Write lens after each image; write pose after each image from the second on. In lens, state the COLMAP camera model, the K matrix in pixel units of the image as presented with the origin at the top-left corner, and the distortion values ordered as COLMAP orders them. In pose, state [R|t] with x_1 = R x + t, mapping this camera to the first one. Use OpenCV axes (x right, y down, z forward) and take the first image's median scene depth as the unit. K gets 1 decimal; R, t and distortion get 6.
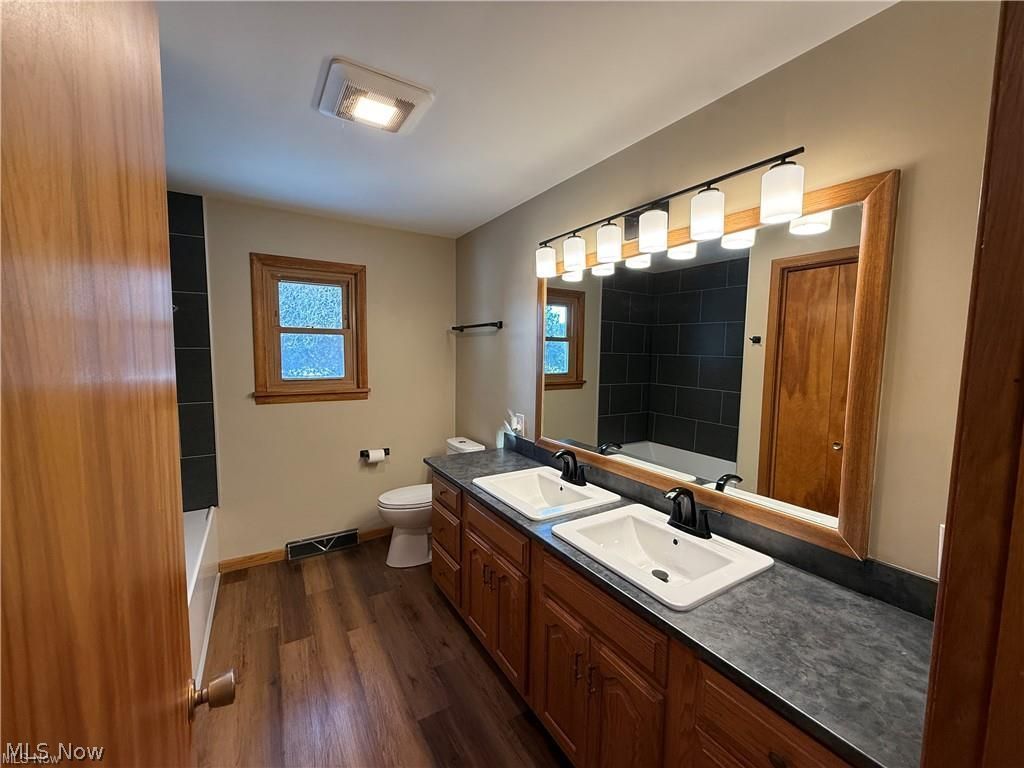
lens RADIAL K [[410.2, 0, 507.4], [0, 410.2, 381.7], [0, 0, 1]] dist [0.004888, -0.000201]
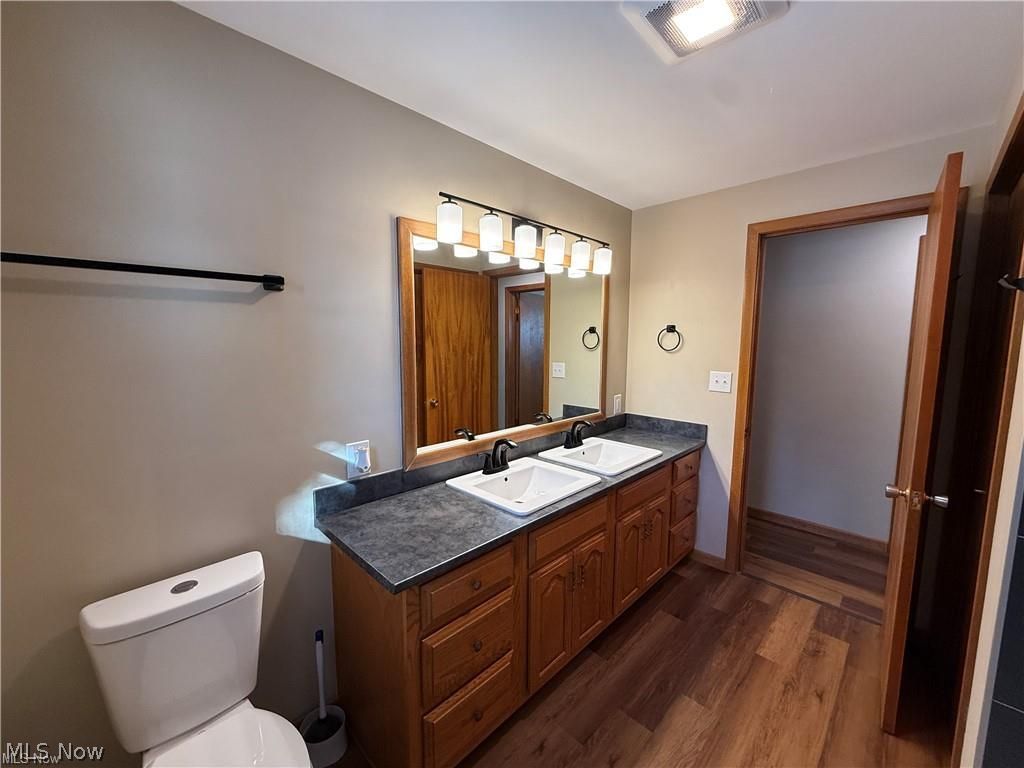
lens RADIAL K [[410.2, 0, 506.2], [0, 410.2, 386.7], [0, 0, 1]] dist [0.004888, -0.000201]
pose [[-0.233988, -0.123172, 0.964406, -0.814256], [0.072767, 0.986942, 0.143705, -0.100317], [-0.969513, 0.103802, -0.221970, 1.243959]]
